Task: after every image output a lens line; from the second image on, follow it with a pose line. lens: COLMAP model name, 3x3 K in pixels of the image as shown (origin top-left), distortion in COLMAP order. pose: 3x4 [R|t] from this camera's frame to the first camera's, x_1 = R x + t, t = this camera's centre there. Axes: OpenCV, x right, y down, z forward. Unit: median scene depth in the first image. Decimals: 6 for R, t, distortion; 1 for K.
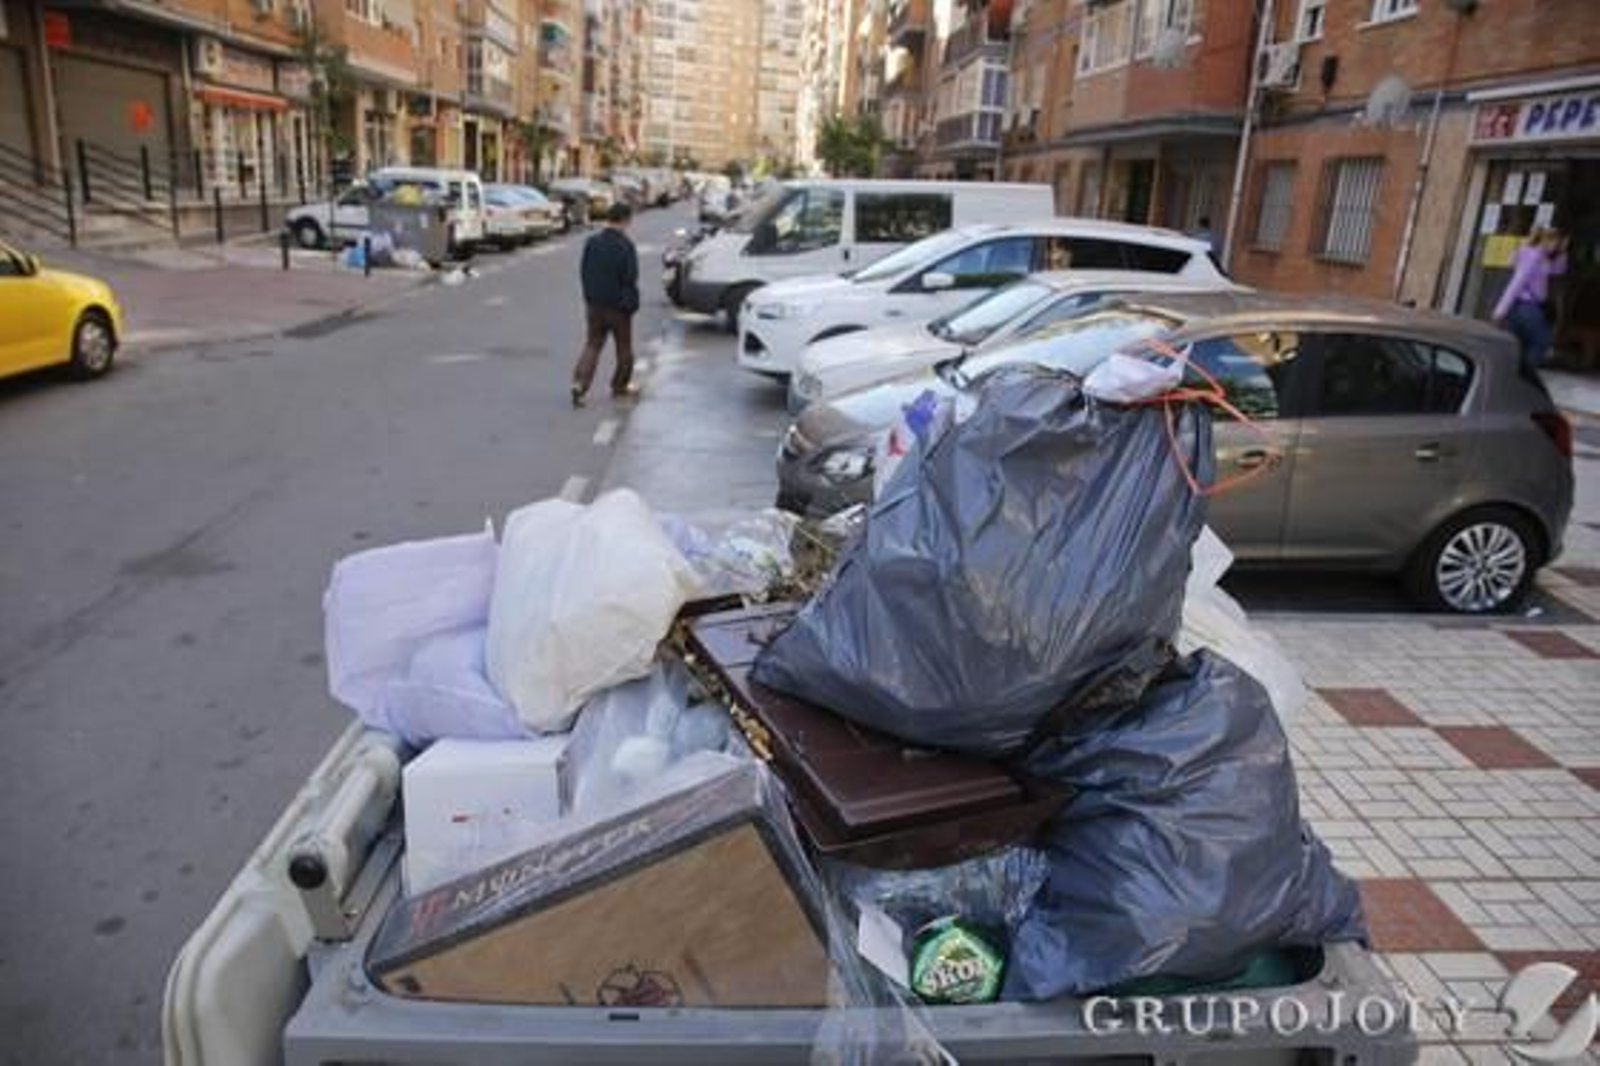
lens RADIAL K [[1092.4, 0, 804.1], [0, 1092.4, 528.3], [0, 0, 1]] dist [-0.099392, 0.077450]
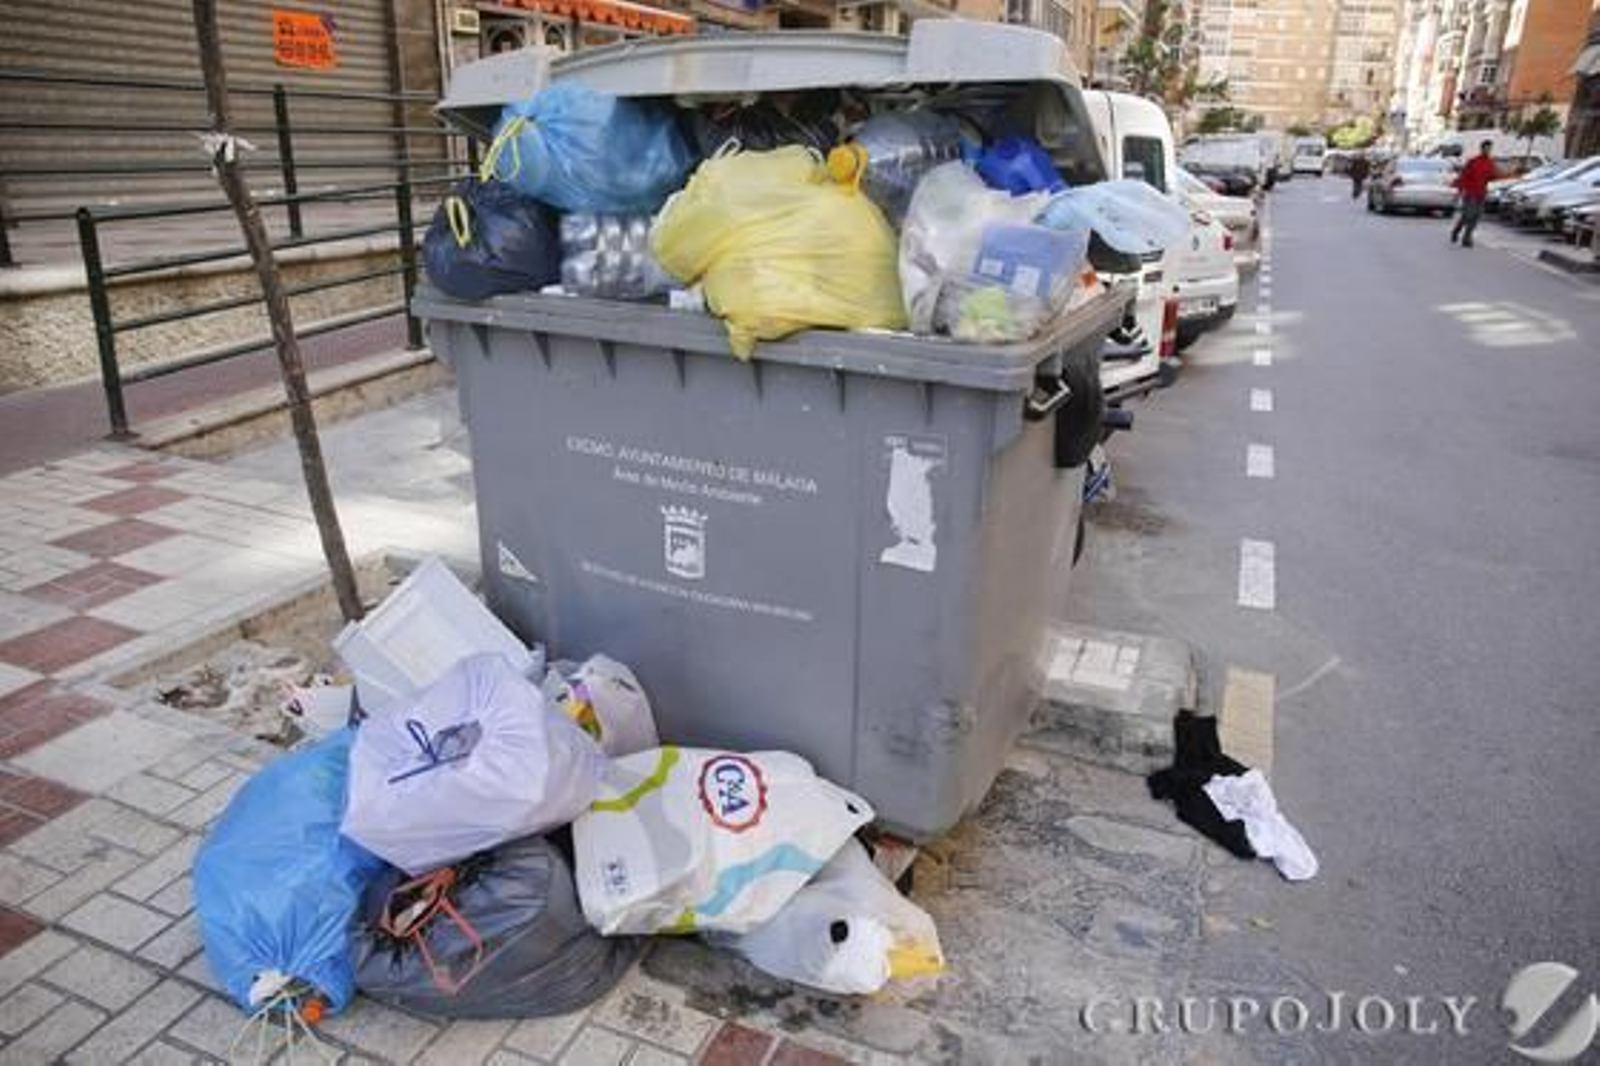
lens RADIAL K [[1092.4, 0, 804.1], [0, 1092.4, 528.3], [0, 0, 1]] dist [-0.099392, 0.077450]
pose [[0.903554, 0.081959, -0.420563, -0.385421], [-0.074761, 0.996635, 0.033605, -0.344986], [0.421902, 0.001077, 0.906641, 1.084574]]
